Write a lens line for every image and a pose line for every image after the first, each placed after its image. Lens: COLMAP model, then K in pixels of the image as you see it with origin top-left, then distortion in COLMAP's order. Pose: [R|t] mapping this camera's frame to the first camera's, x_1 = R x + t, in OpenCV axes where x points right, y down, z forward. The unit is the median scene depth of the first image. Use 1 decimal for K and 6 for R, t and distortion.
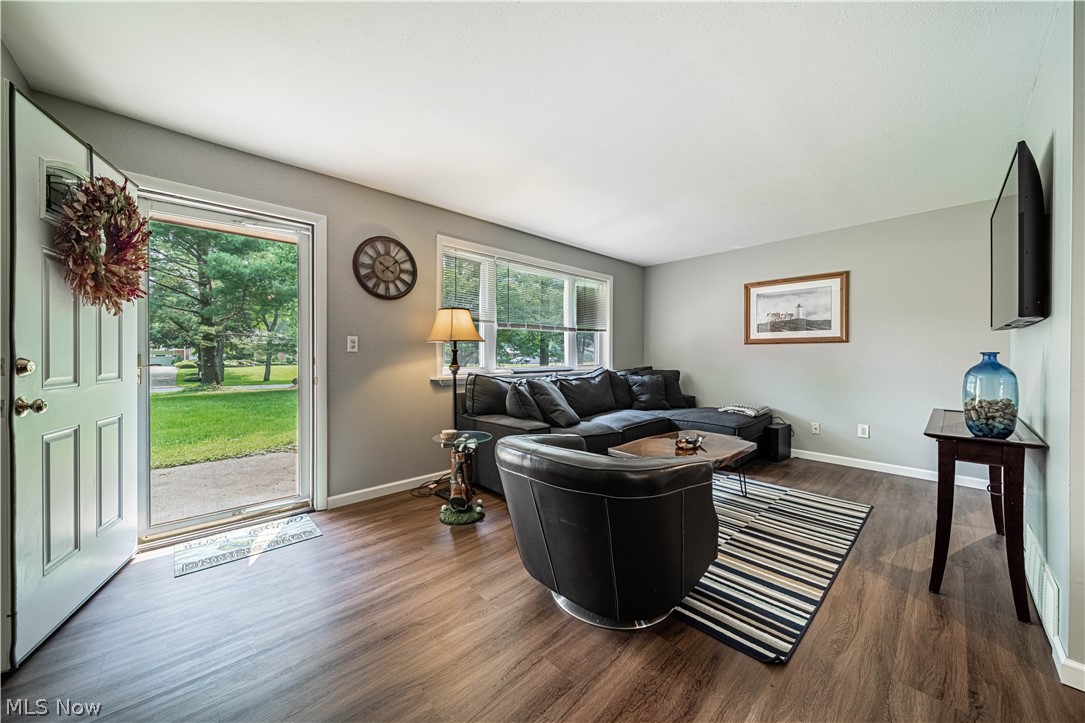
lens RADIAL K [[379.6, 0, 545.3], [0, 379.6, 356.3], [0, 0, 1]] dist [-0.000836, -0.000273]
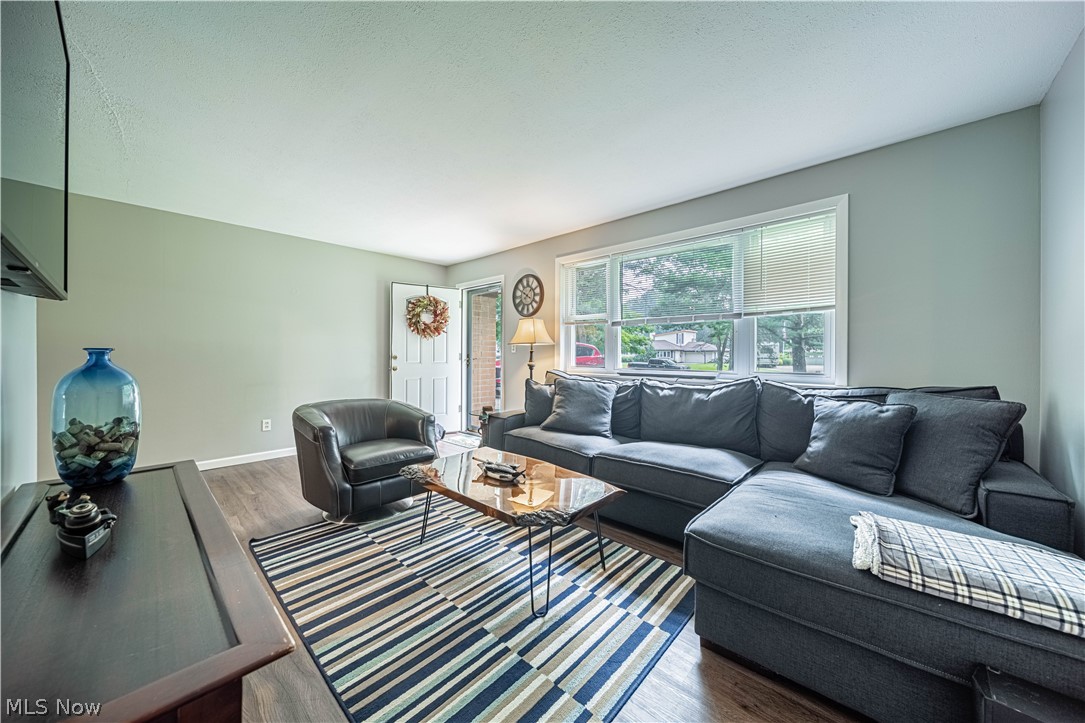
lens RADIAL K [[379.6, 0, 545.3], [0, 379.6, 356.3], [0, 0, 1]] dist [-0.000836, -0.000273]
pose [[0.079259, 0.003674, -0.996847, 0.926401], [-0.004942, 0.999982, 0.003293, -0.002296], [0.996842, 0.004665, 0.079276, 0.842343]]
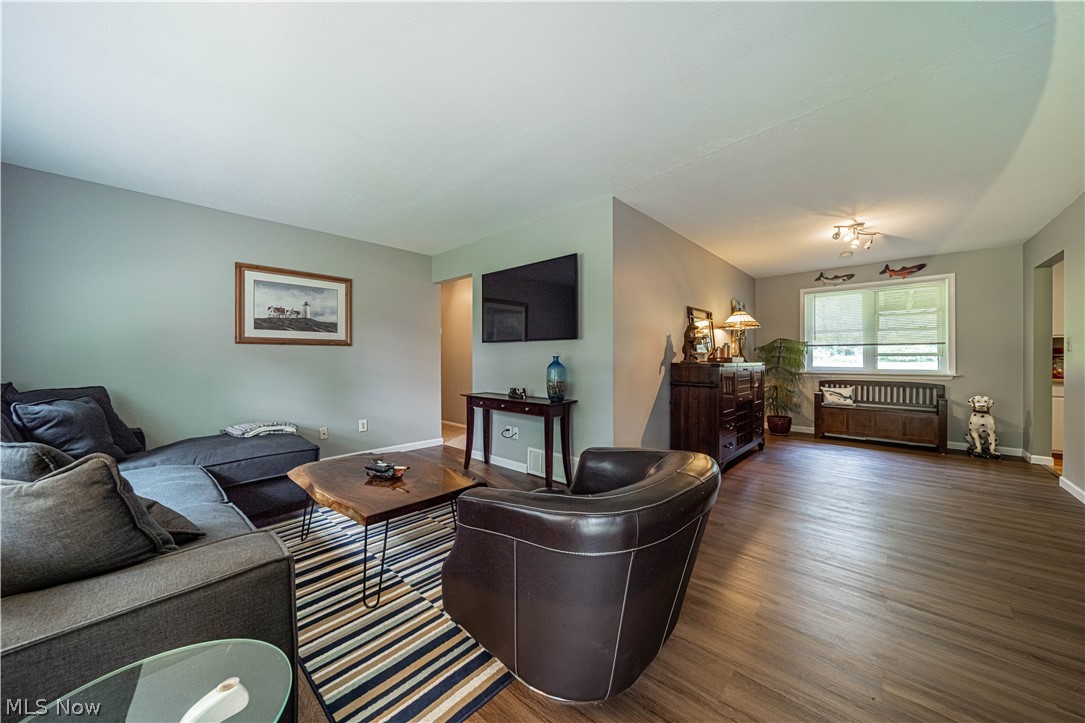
lens RADIAL K [[379.6, 0, 545.3], [0, 379.6, 356.3], [0, 0, 1]] dist [-0.000836, -0.000273]
pose [[-0.082494, 0.001959, 0.996590, -0.349391], [0.003859, 0.999991, -0.001647, -0.003535], [-0.996584, 0.003710, -0.082501, 0.603420]]
